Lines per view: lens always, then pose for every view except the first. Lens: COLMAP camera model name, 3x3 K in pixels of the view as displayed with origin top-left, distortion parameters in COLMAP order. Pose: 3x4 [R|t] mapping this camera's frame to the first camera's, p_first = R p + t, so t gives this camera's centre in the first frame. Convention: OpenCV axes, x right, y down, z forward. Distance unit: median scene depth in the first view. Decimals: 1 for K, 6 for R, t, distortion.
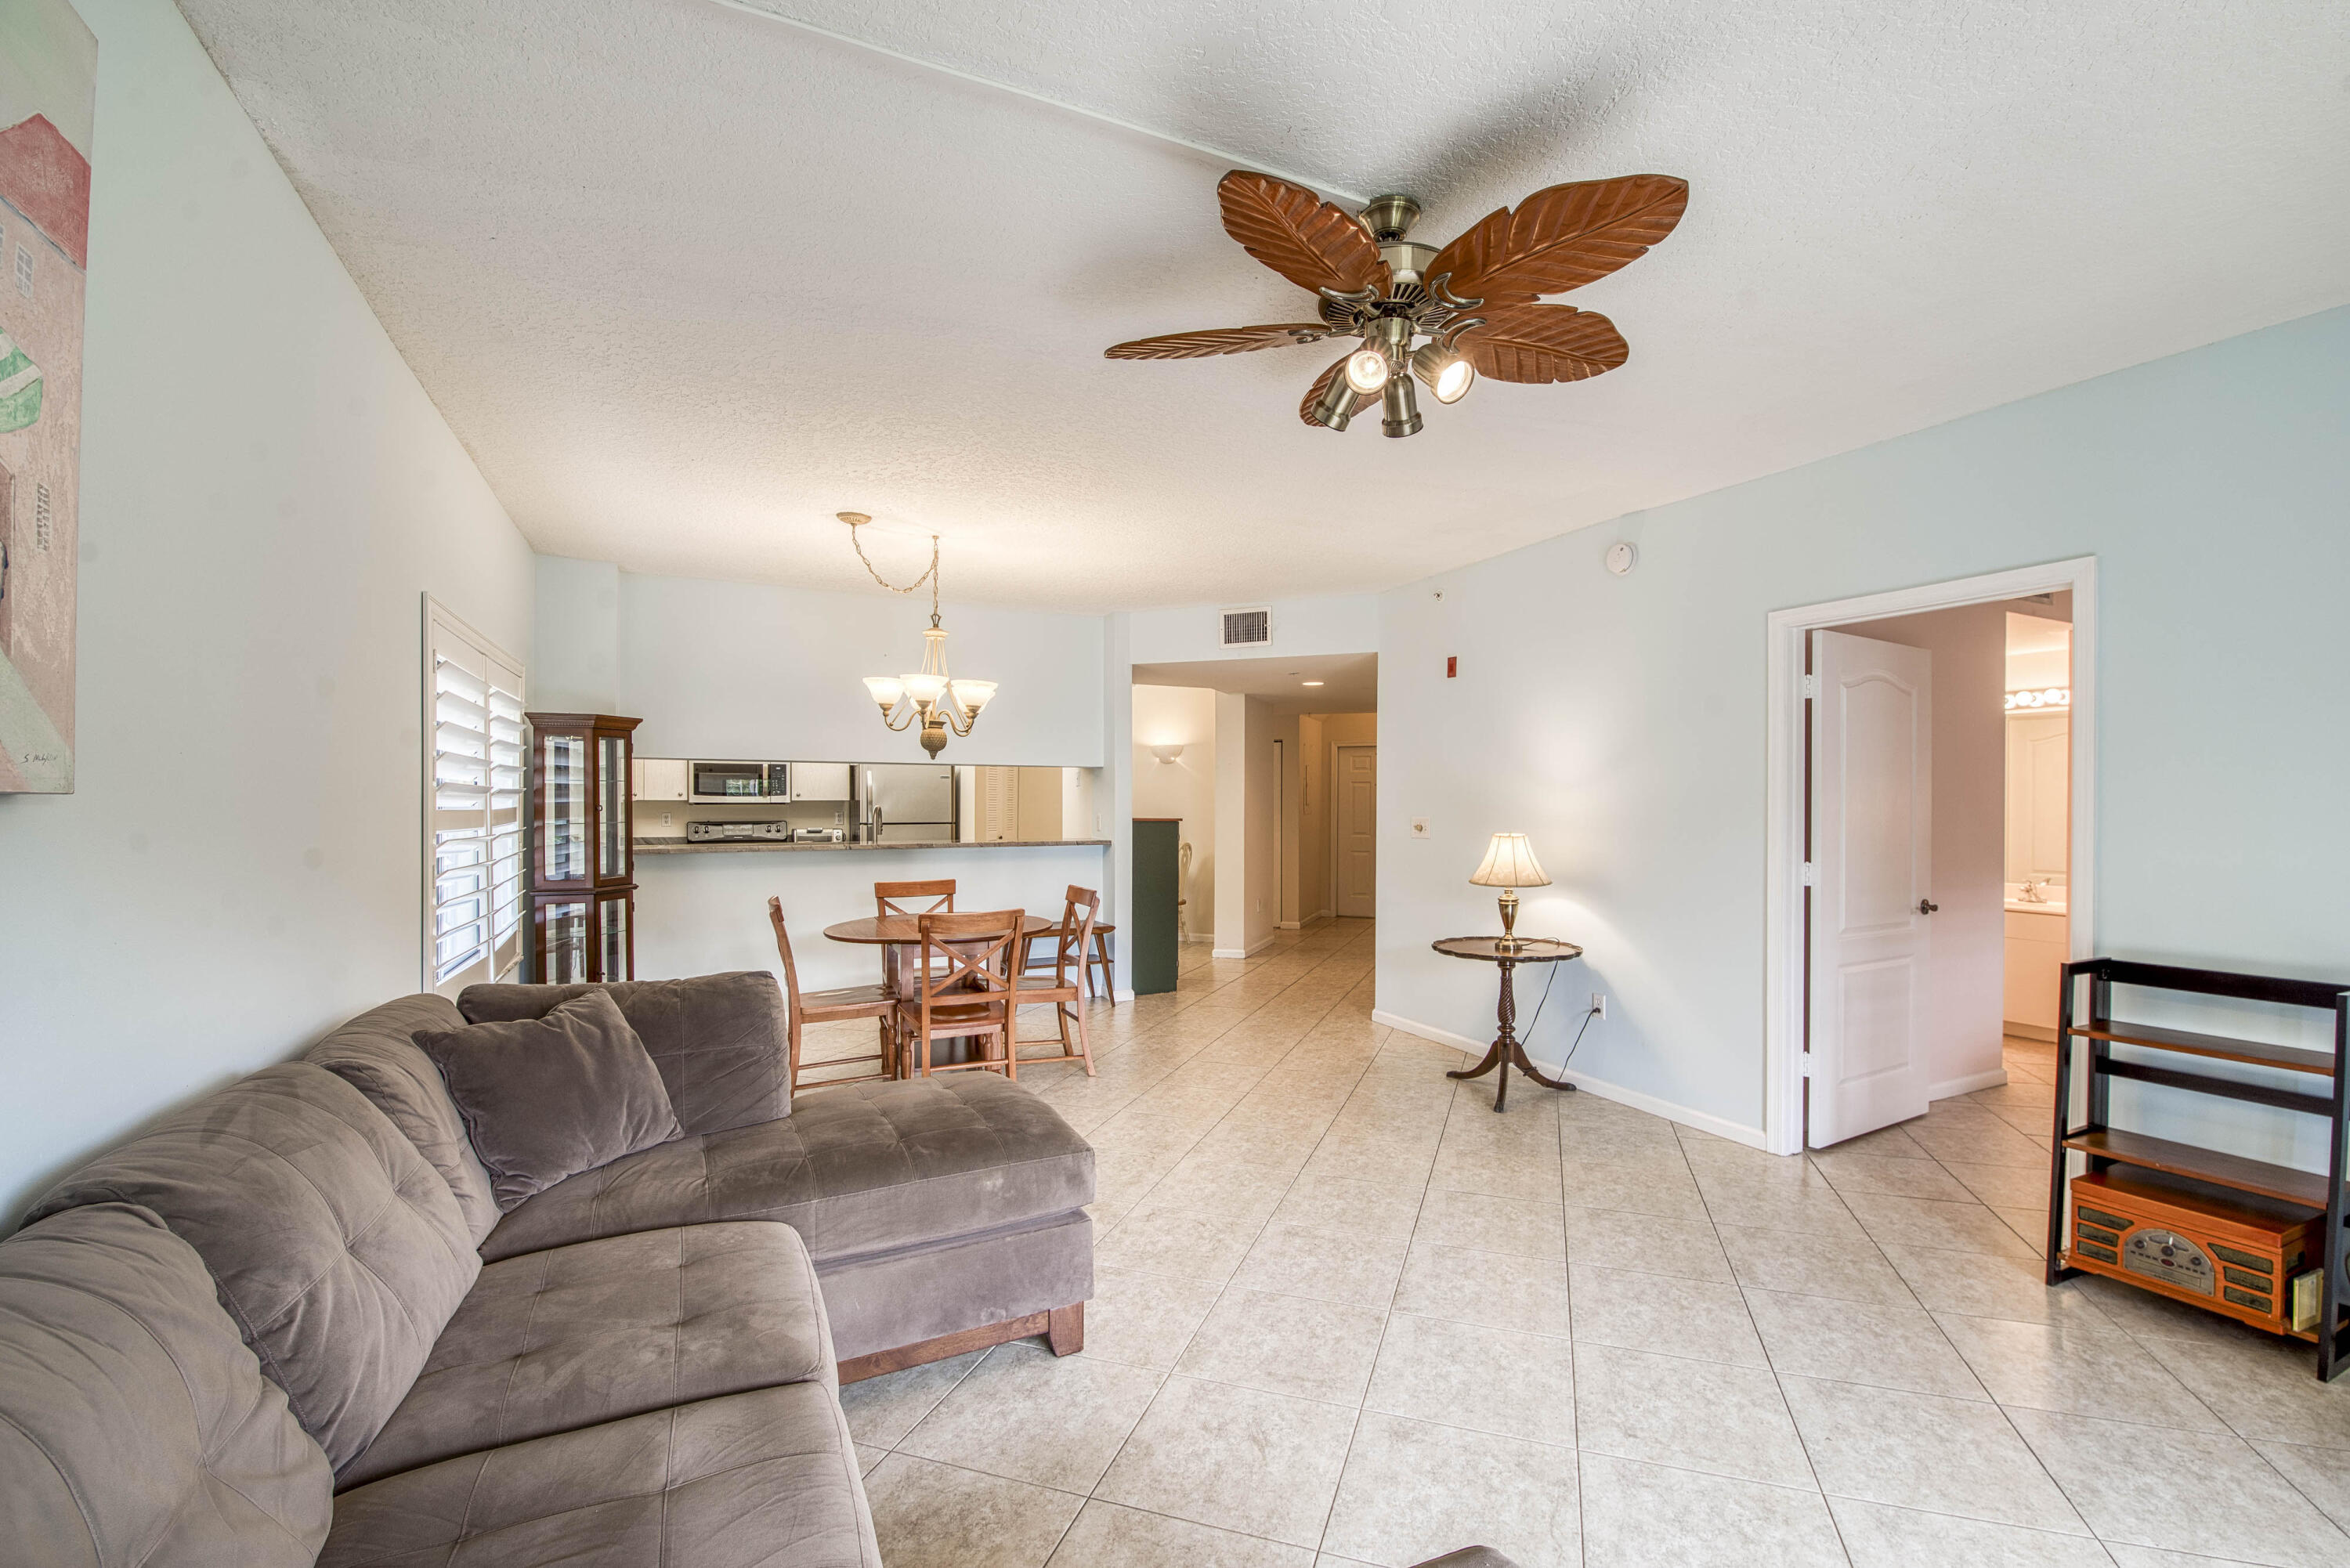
lens RADIAL K [[1003.5, 0, 1197.3], [0, 1003.5, 806.3], [0, 0, 1]] dist [-0.004990, -0.008077]
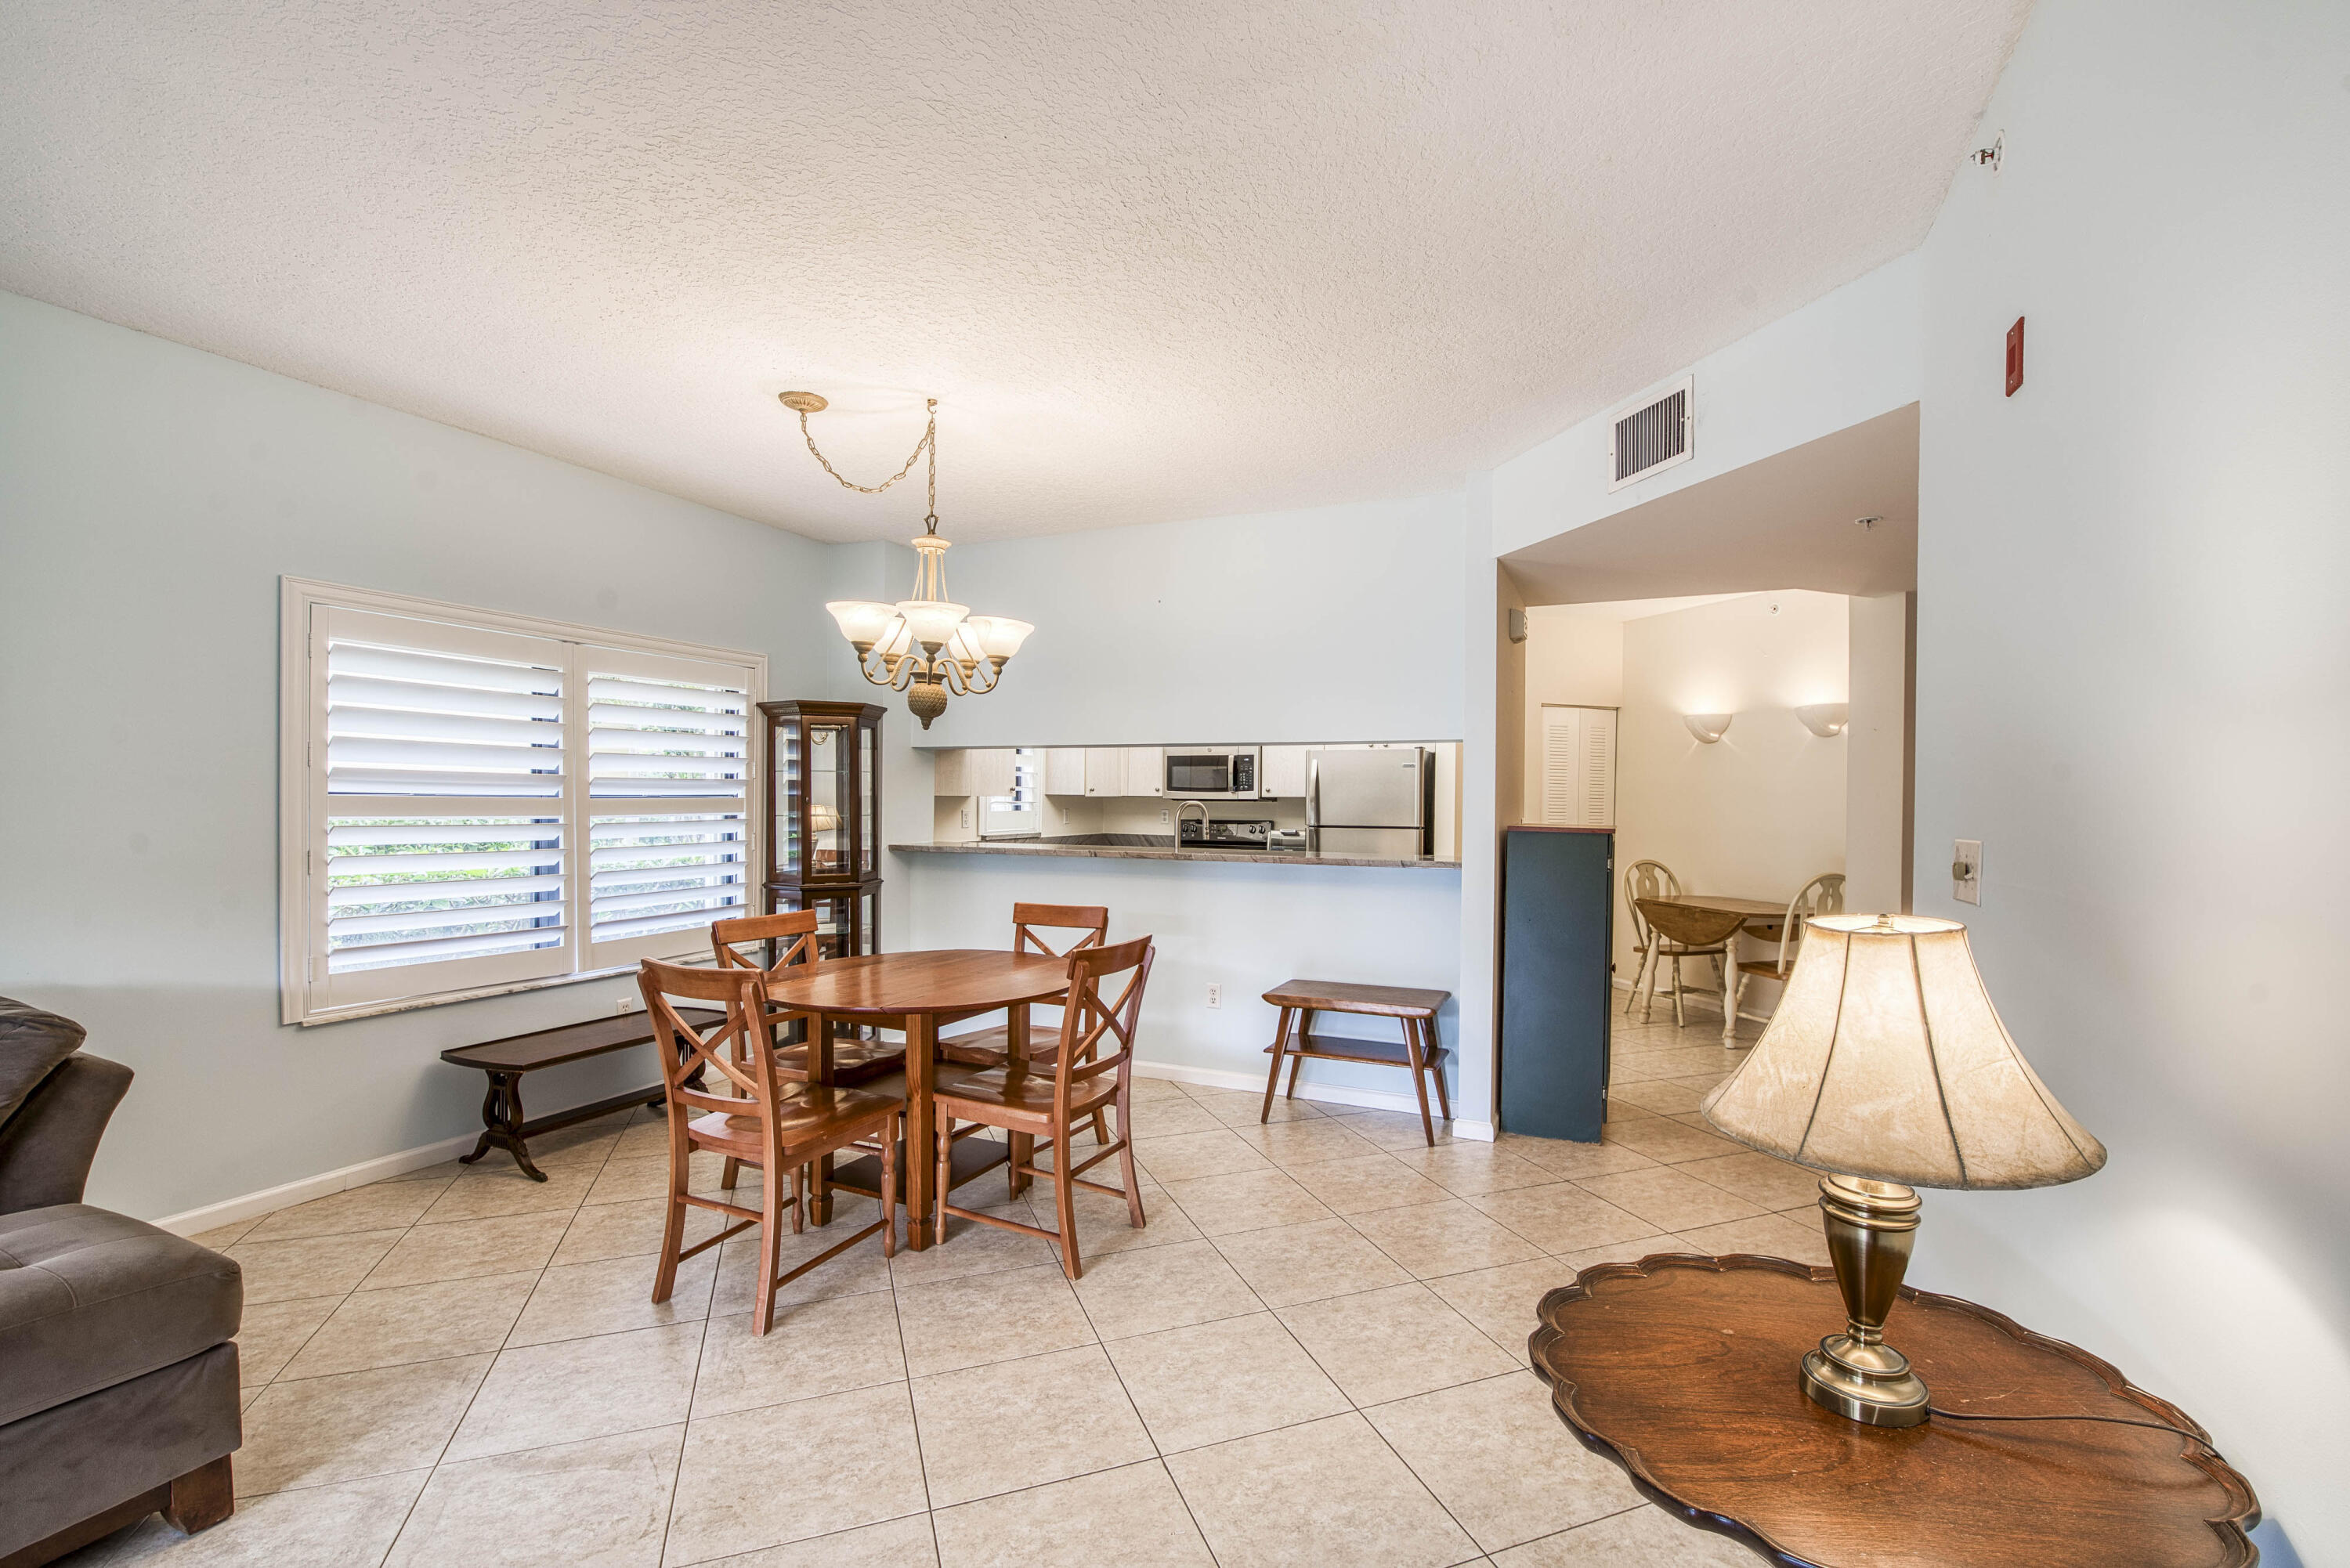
lens RADIAL K [[1003.5, 0, 1201.2], [0, 1003.5, 817.8], [0, 0, 1]] dist [-0.004990, -0.008077]
pose [[0.641281, 0.018945, -0.767072, 0.336444], [-0.011367, 0.999820, 0.015190, -0.000154], [0.767222, -0.001022, 0.641381, 0.628489]]
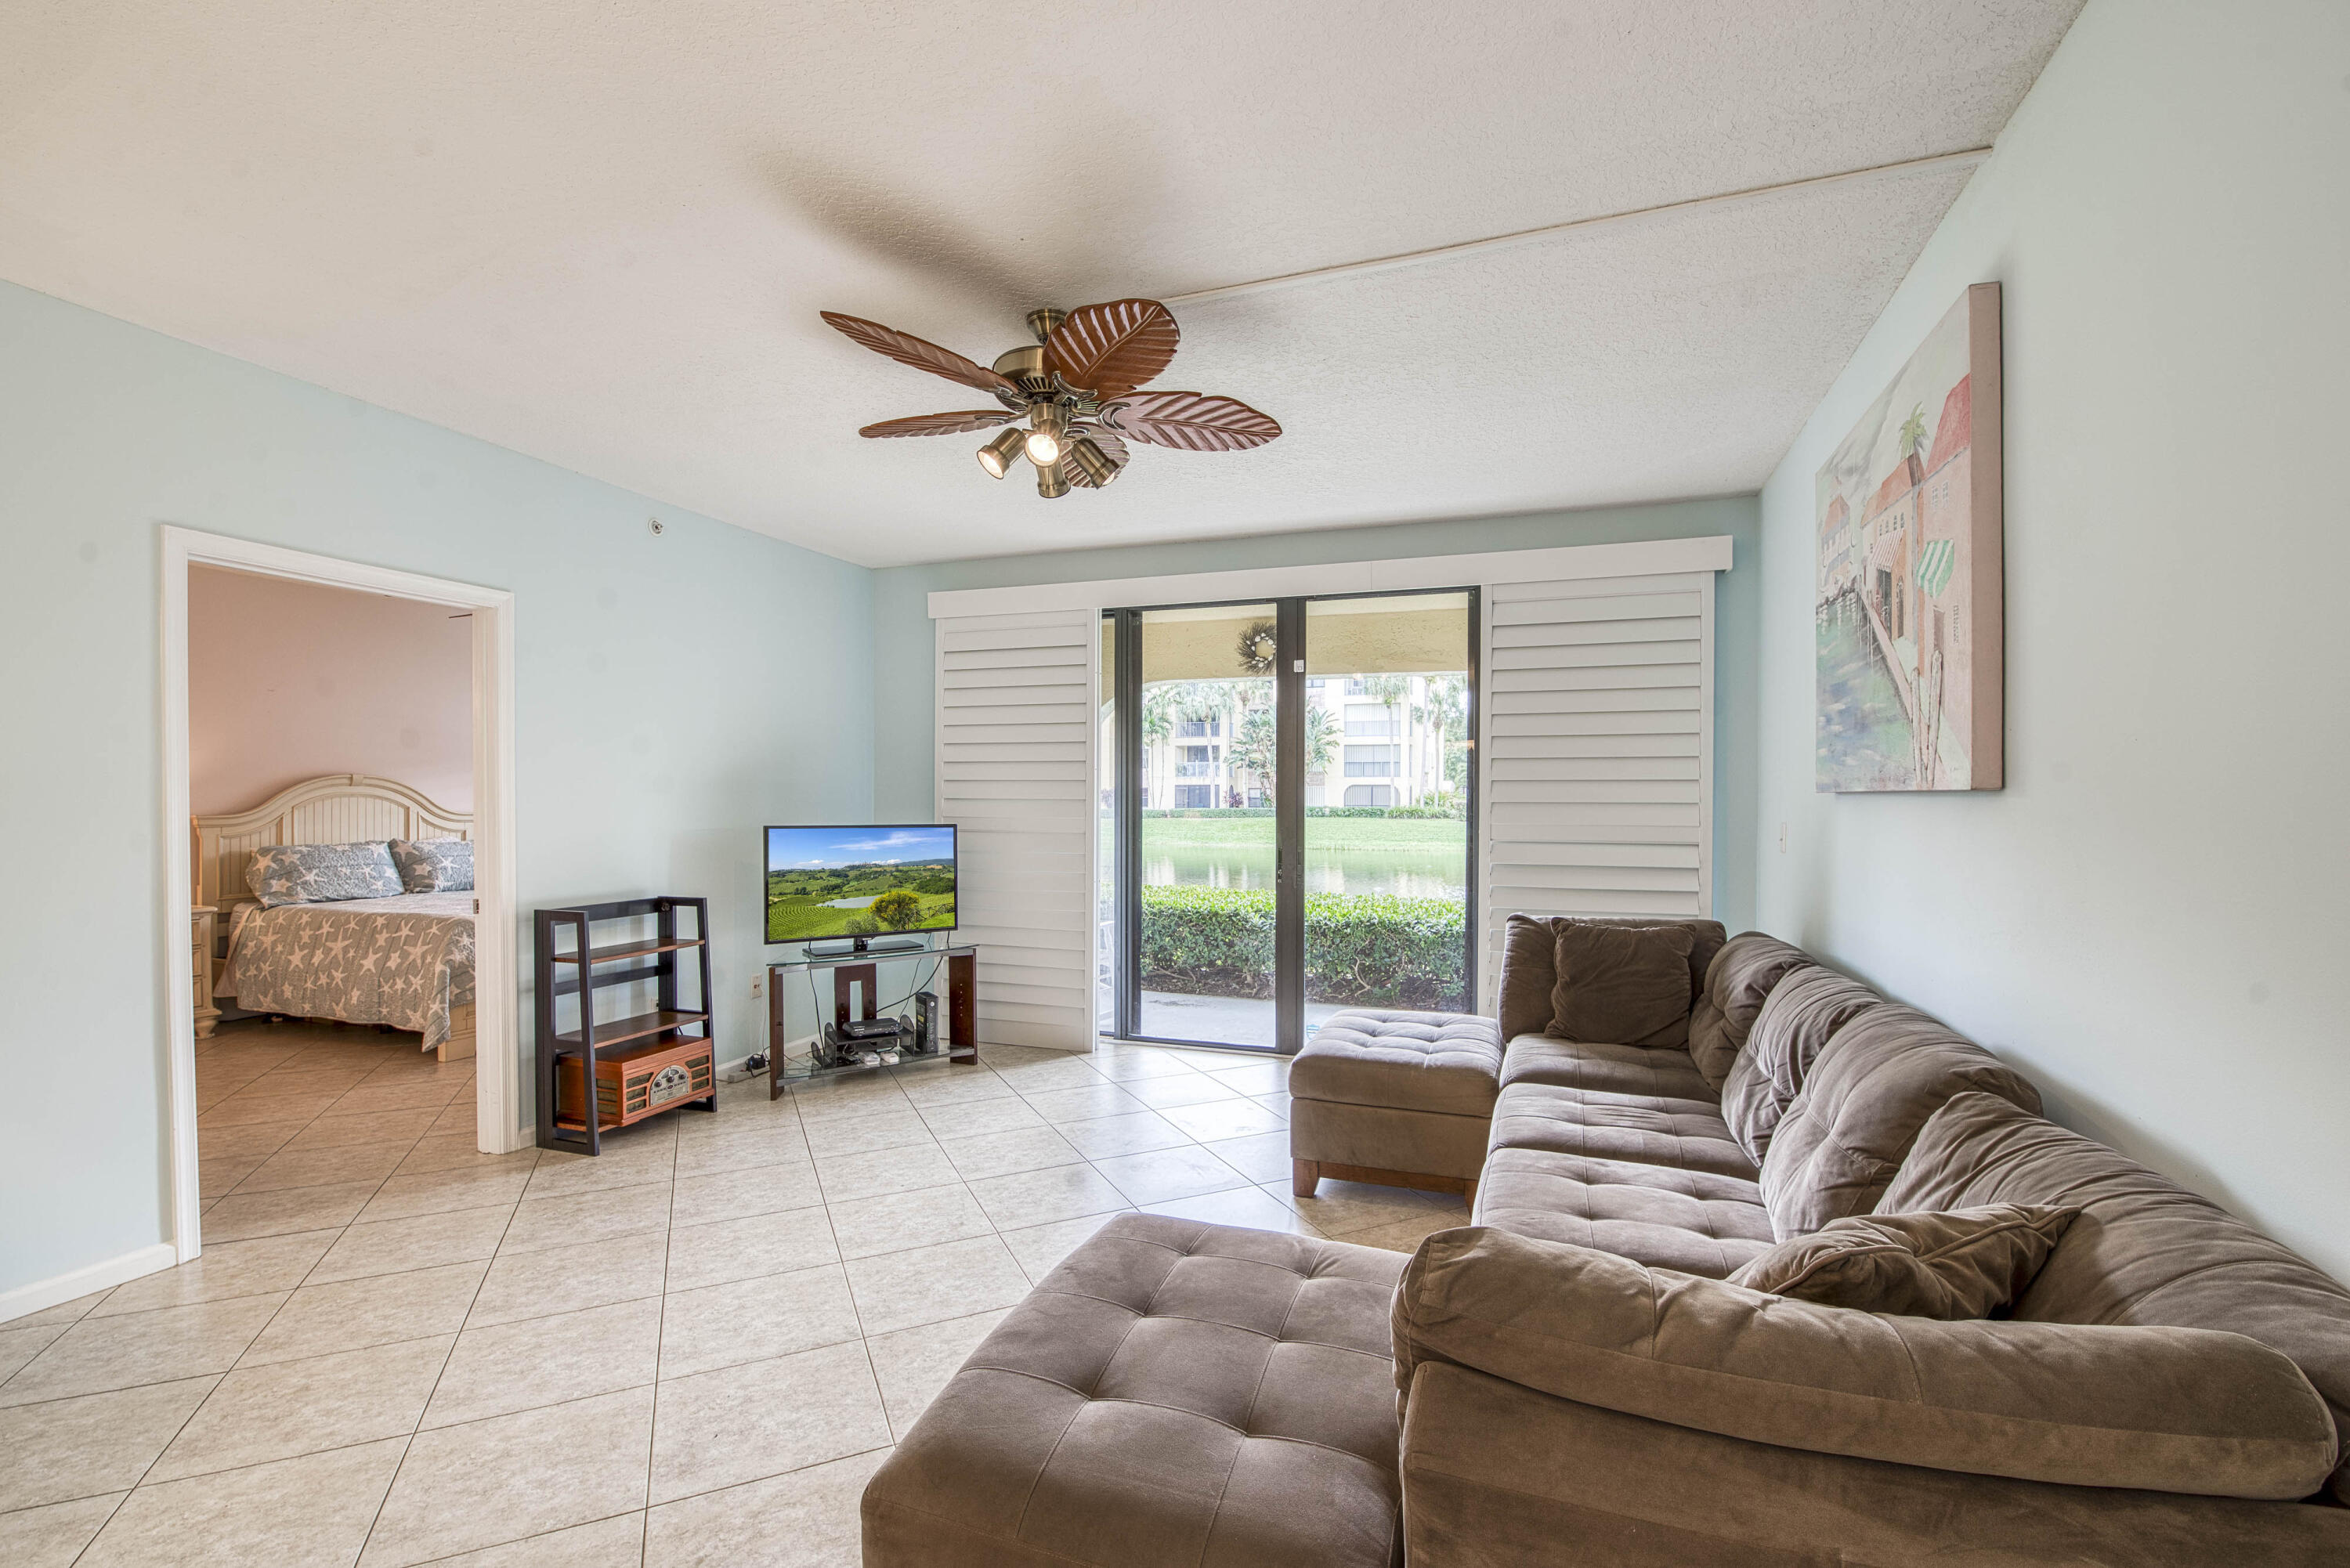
lens RADIAL K [[1003.5, 0, 1206.7], [0, 1003.5, 799.3], [0, 0, 1]] dist [-0.004990, -0.008077]
pose [[-0.706142, -0.006299, 0.708042, -0.334075], [-0.002846, 0.999978, 0.006058, -0.000933], [-0.708064, 0.002263, -0.706144, 0.695751]]
